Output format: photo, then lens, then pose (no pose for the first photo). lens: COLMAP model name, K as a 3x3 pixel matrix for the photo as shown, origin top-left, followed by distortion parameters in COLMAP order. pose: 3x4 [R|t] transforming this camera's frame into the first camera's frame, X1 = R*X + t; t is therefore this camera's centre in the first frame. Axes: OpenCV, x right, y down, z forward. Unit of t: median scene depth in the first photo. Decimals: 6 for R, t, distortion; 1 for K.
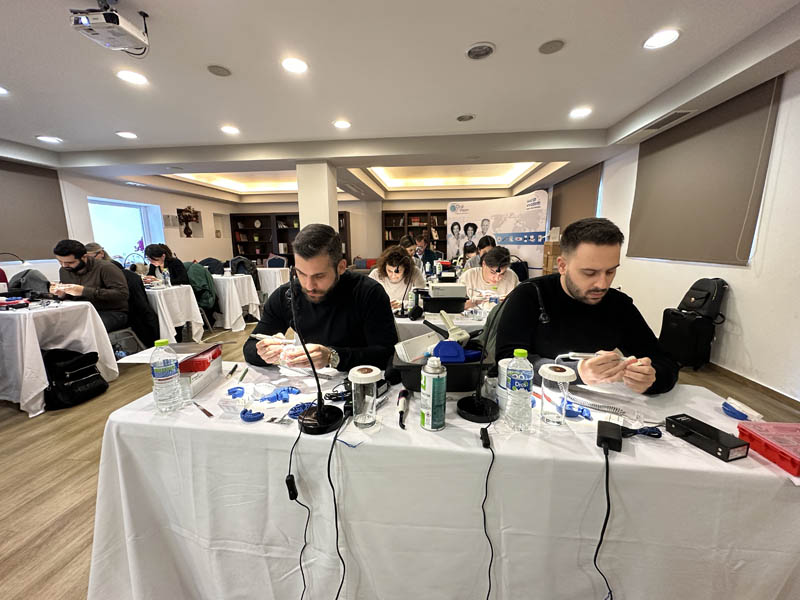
lens RADIAL K [[318.9, 0, 400.0], [0, 318.9, 300.0], [0, 0, 1]] dist [0.000332, -0.000229]
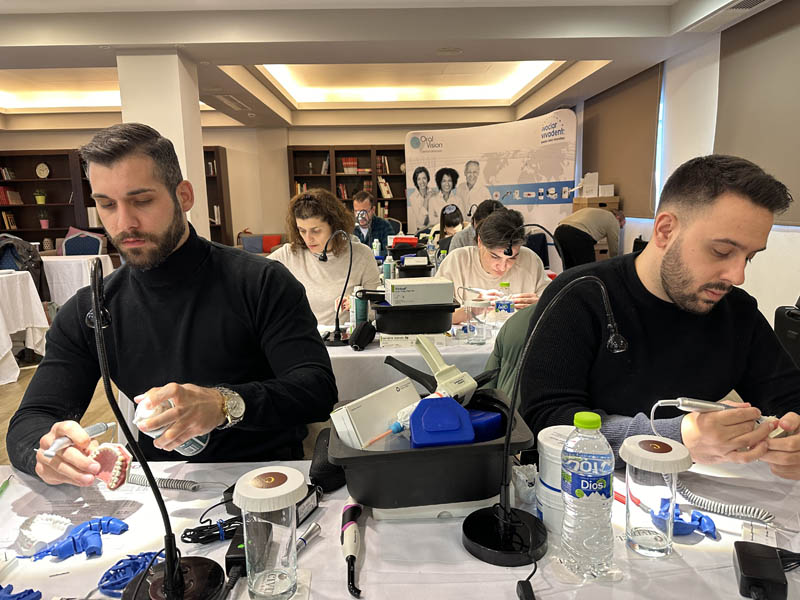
lens RADIAL K [[559.7, 0, 400.0], [0, 559.7, 300.0], [0, 0, 1]] dist [0.080488, -0.090400]
pose [[0.990701, -0.037210, 0.130869, -0.006495], [0.038301, 0.999249, -0.005831, -0.008512], [-0.130554, 0.010790, 0.991382, 0.048275]]
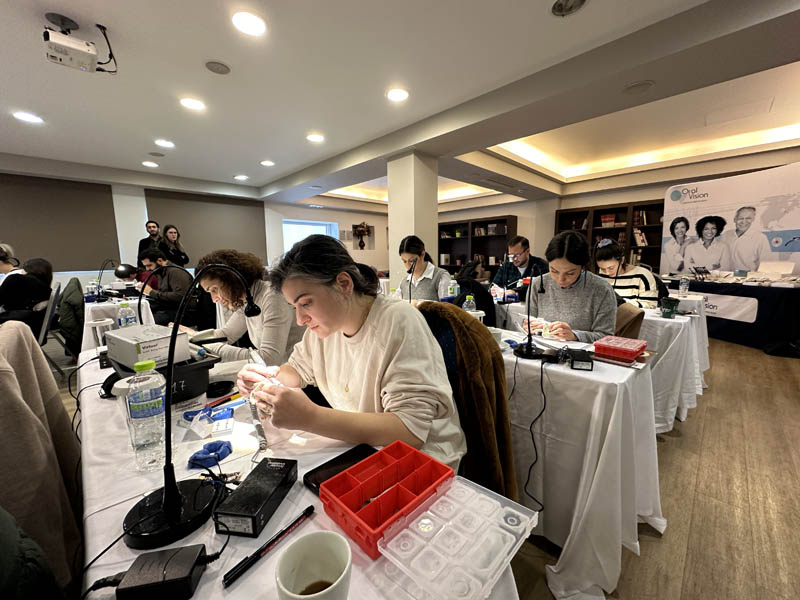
lens RADIAL K [[318.9, 0, 400.0], [0, 318.9, 300.0], [0, 0, 1]] dist [0.000332, -0.000229]
pose [[0.780435, 0.079545, -0.620156, 0.456422], [-0.103115, 0.994667, -0.002183, -0.085223], [0.616676, 0.065651, 0.784475, 0.597206]]
